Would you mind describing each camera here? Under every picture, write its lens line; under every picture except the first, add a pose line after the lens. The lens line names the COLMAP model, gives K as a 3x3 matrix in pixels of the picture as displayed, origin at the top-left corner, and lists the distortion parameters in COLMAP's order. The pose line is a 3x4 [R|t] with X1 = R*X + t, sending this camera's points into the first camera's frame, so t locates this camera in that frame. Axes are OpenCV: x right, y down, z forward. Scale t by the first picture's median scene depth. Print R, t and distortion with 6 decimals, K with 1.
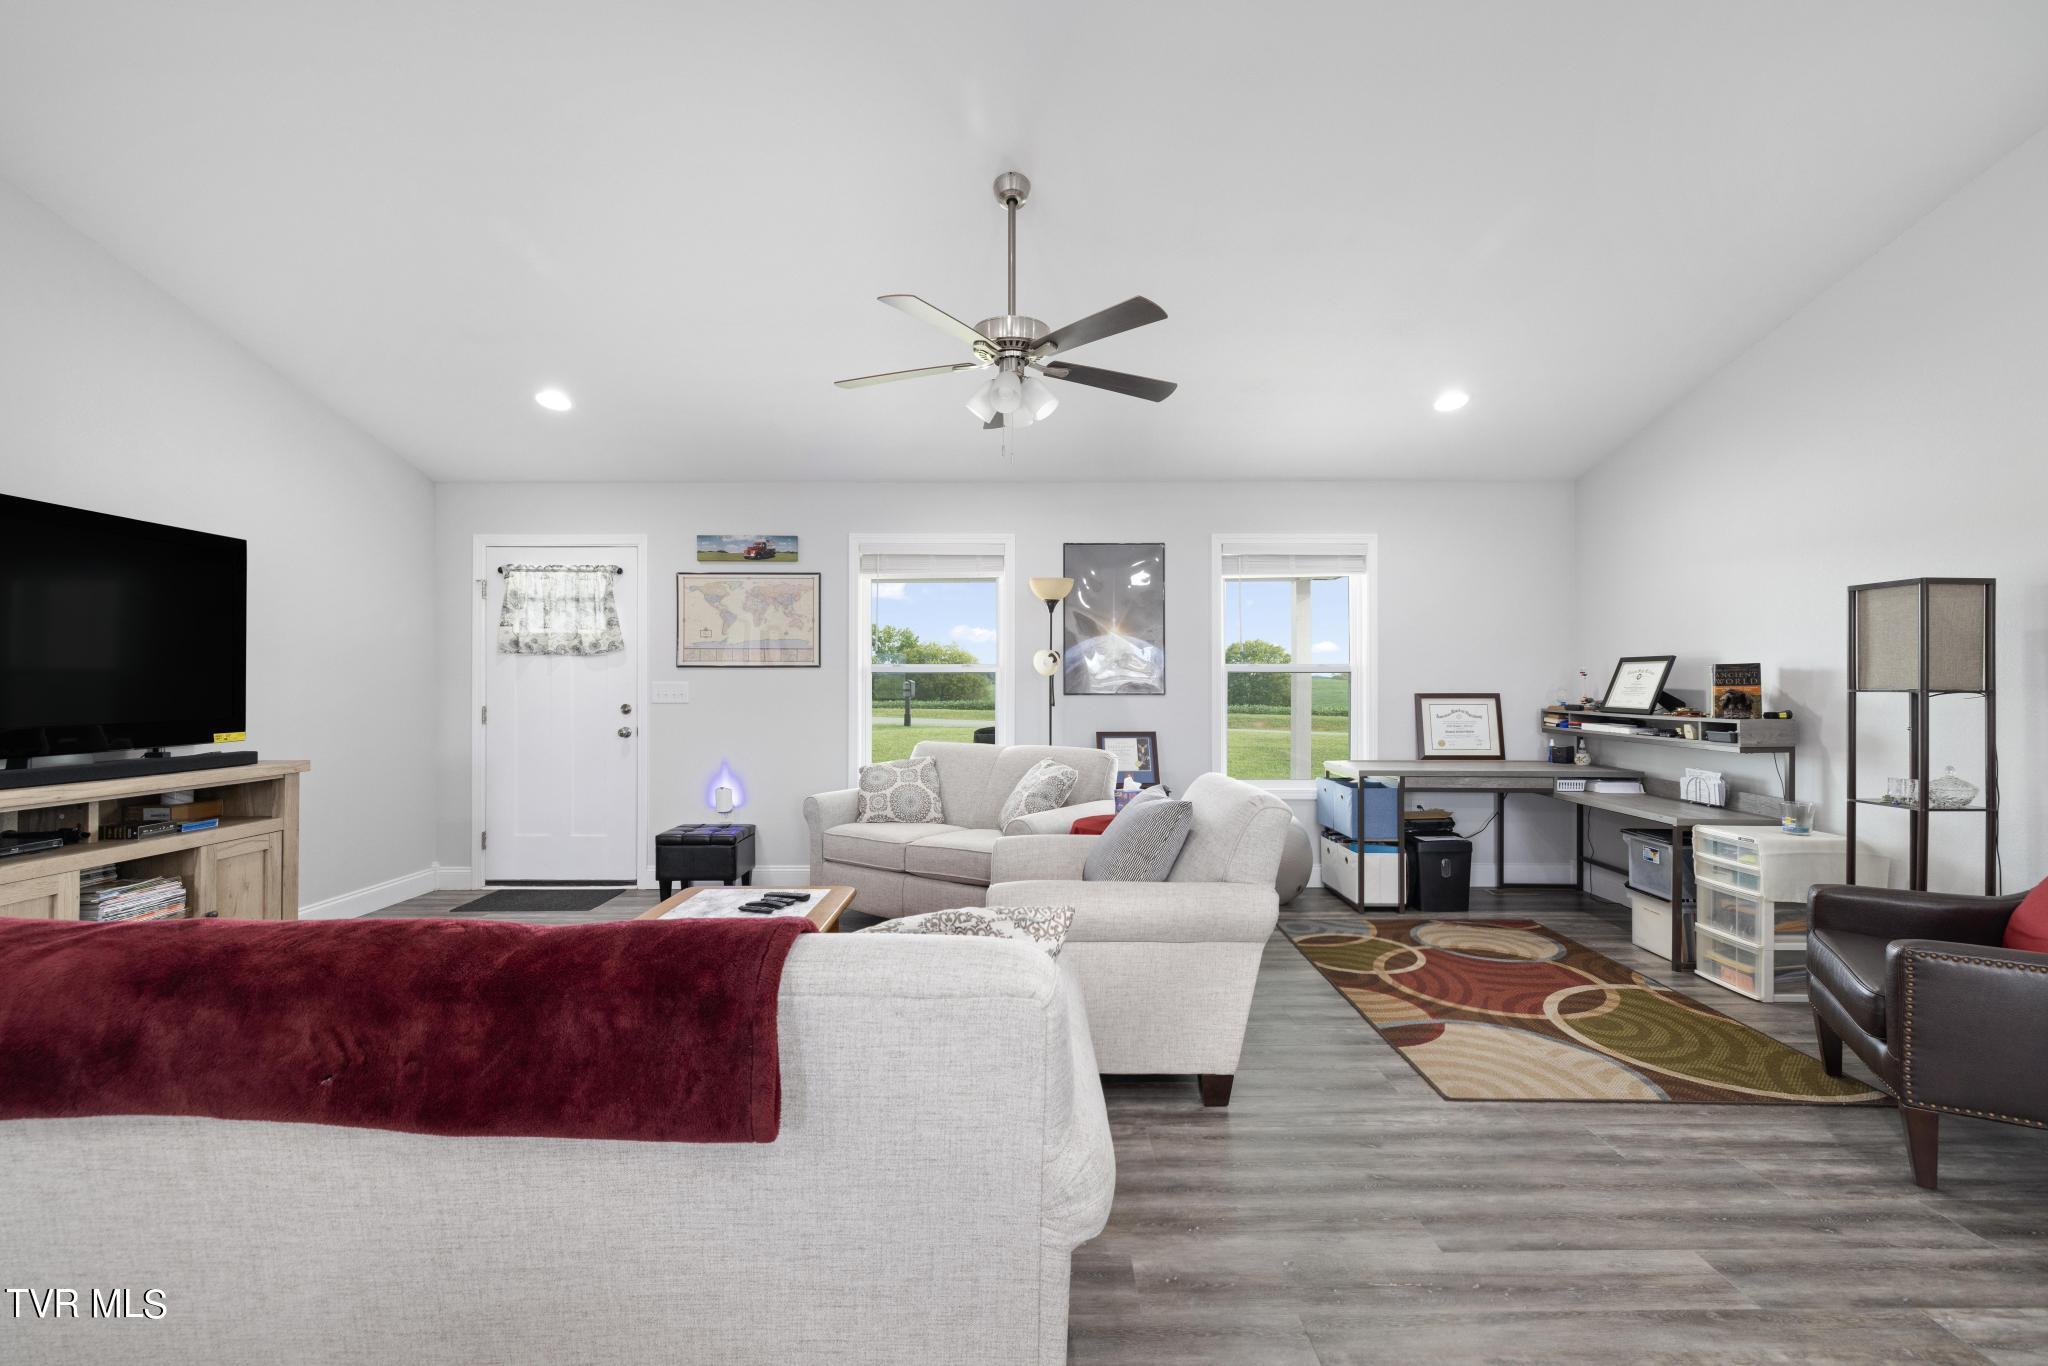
lens RADIAL K [[852.9, 0, 1028.4], [0, 852.9, 679.0], [0, 0, 1]] dist [-0.001848, 0.000076]
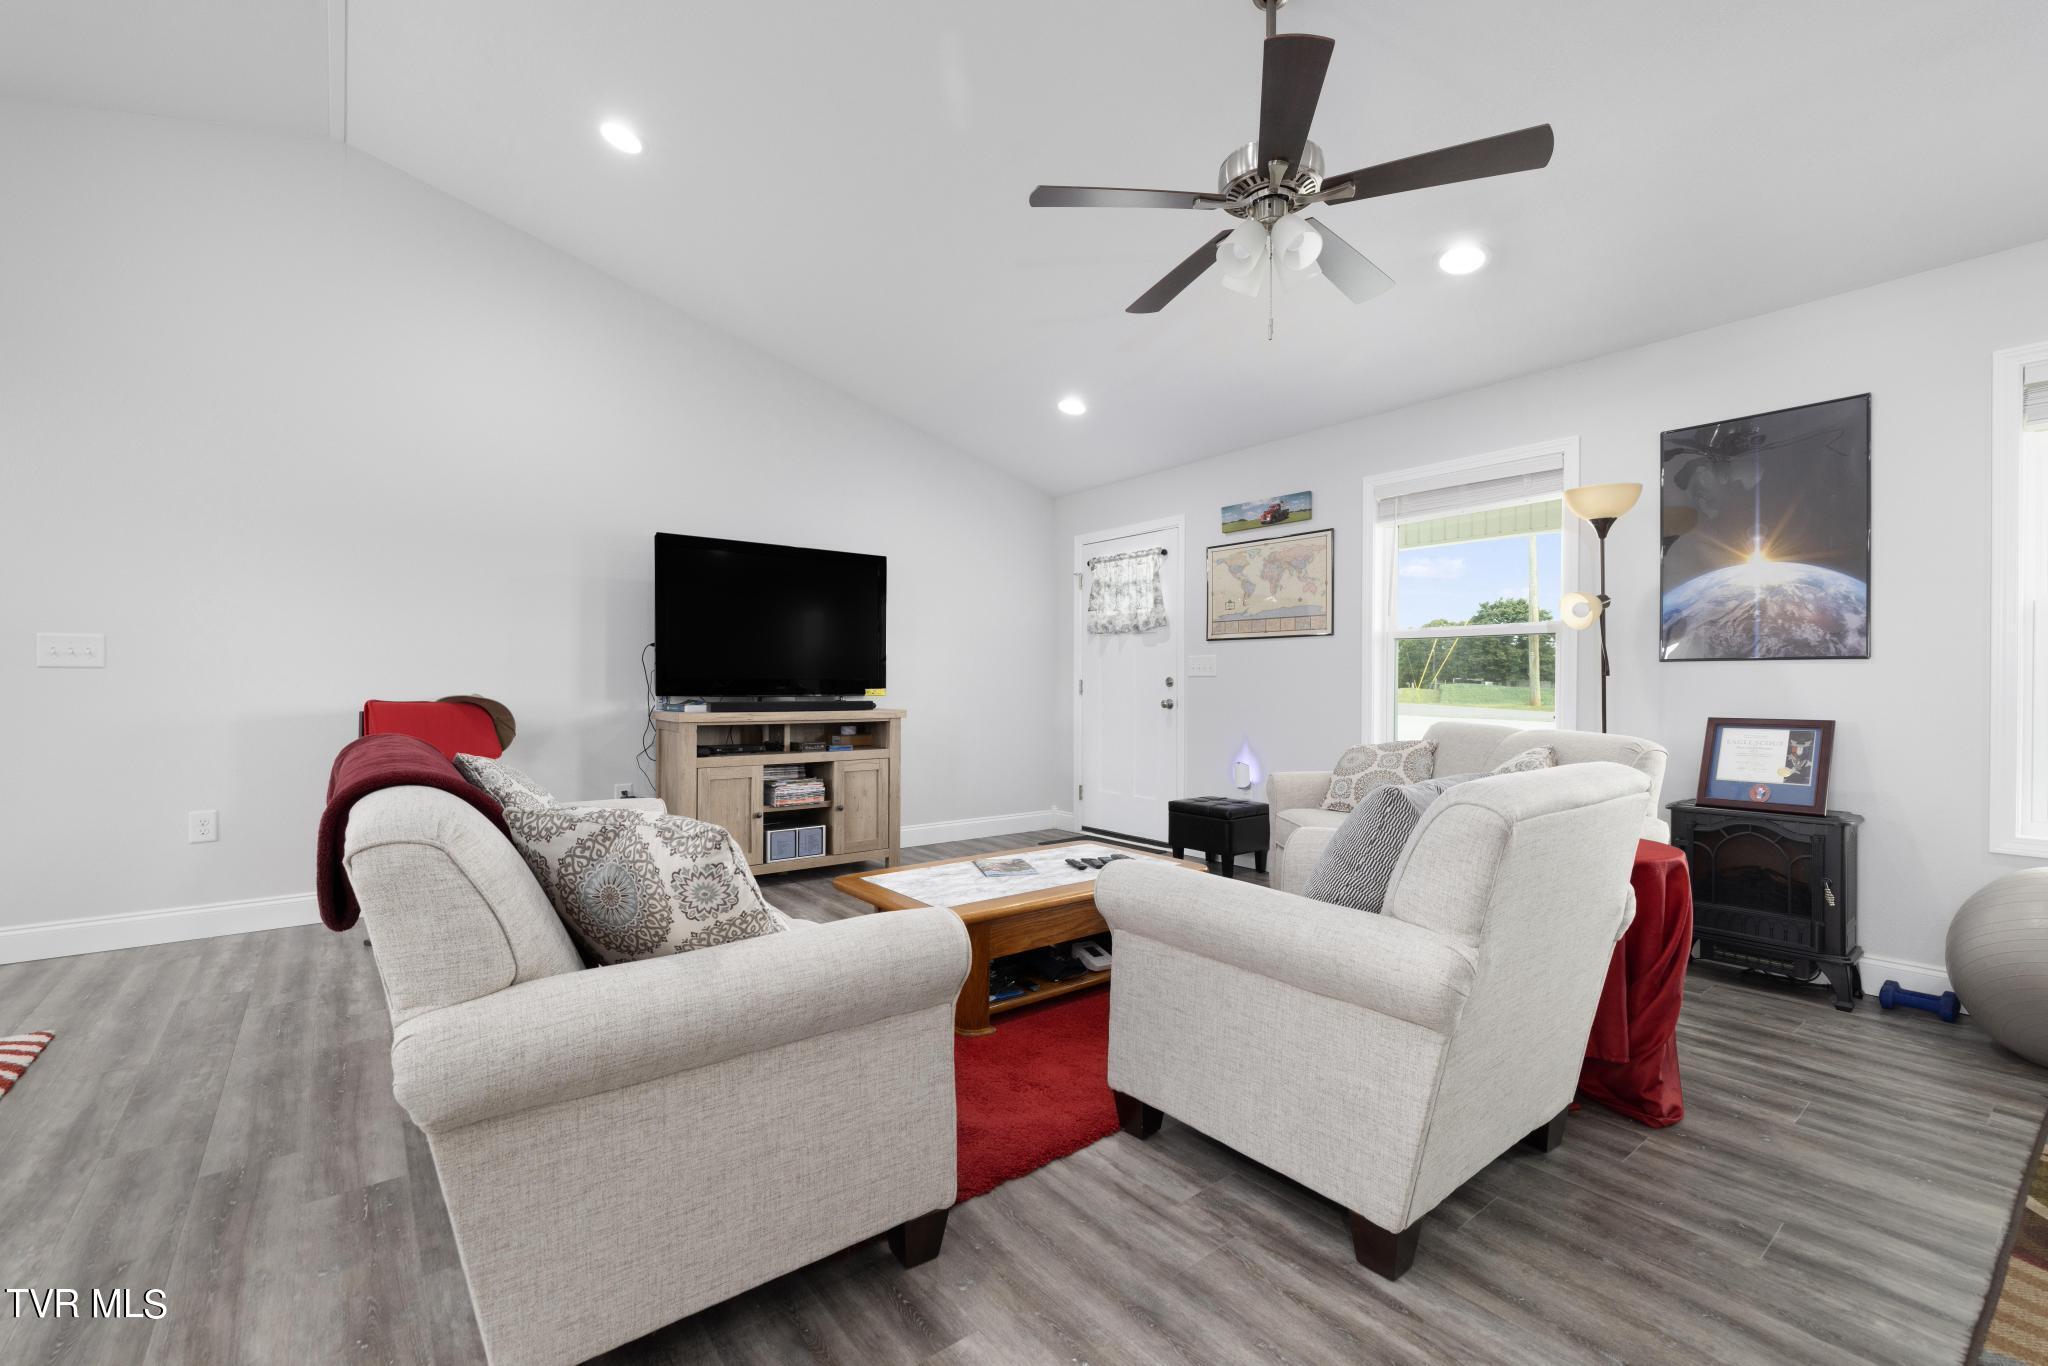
lens RADIAL K [[867.3, 0, 1034.8], [0, 867.3, 684.2], [0, 0, 1]] dist [-0.000082, -0.000266]
pose [[0.619790, 0.002740, -0.784763, 0.308532], [0.001916, 0.999986, 0.005004, 0.036730], [0.784765, -0.004605, 0.619776, 0.226539]]
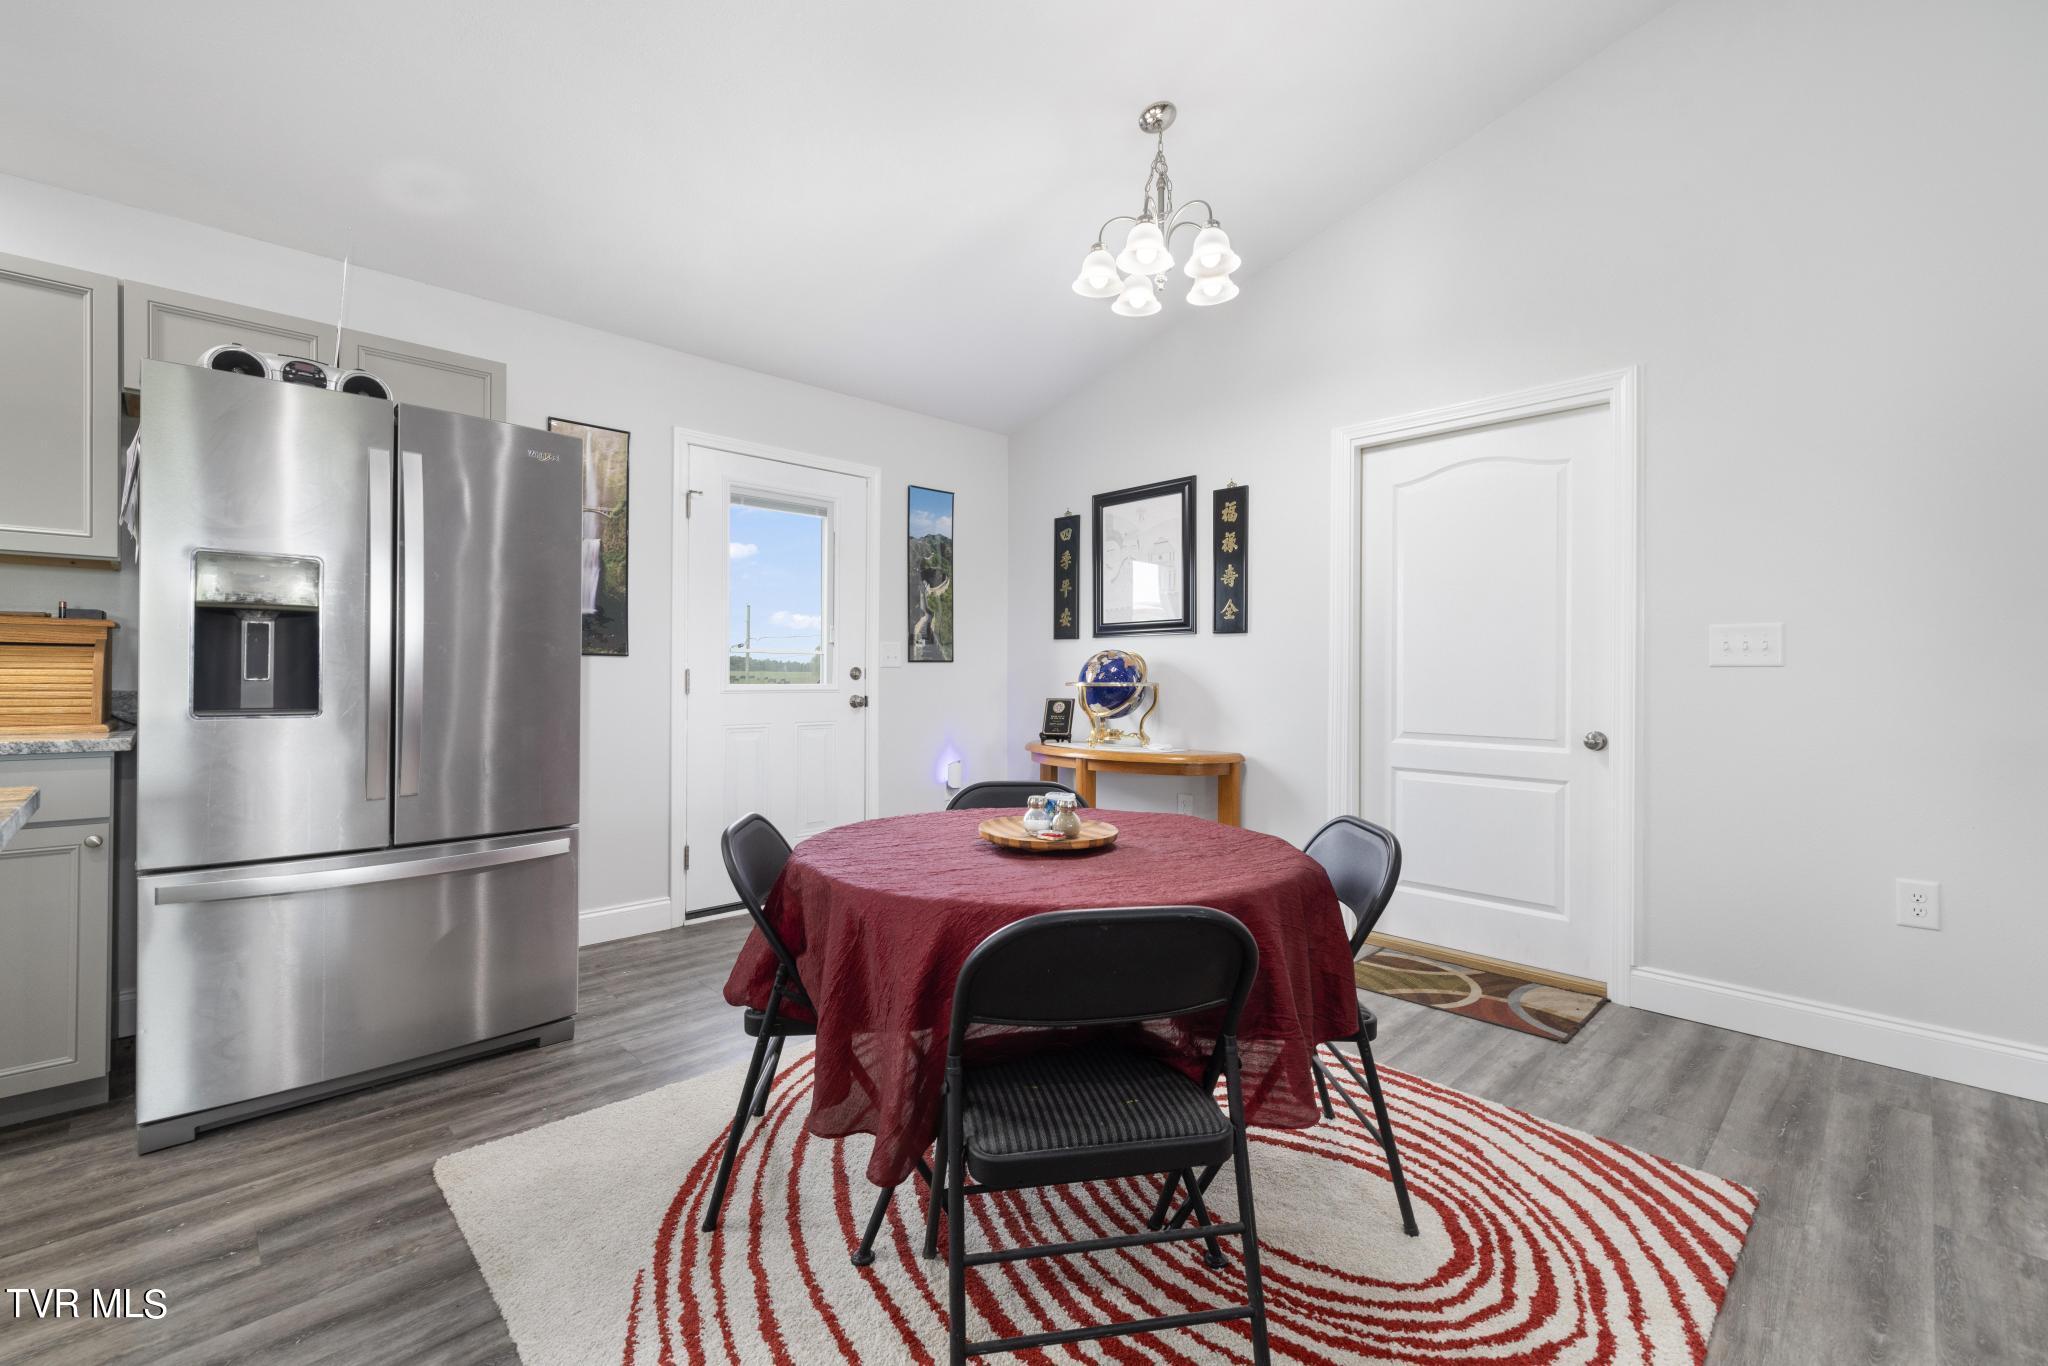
lens RADIAL K [[874.5, 0, 1027.3], [0, 874.5, 677.5], [0, 0, 1]] dist [0.001849, 0.000507]
pose [[-0.721371, -0.002054, -0.692546, -0.025538], [-0.000334, 0.999997, -0.002618, 0.033635], [0.692549, -0.001657, -0.721369, 0.130137]]
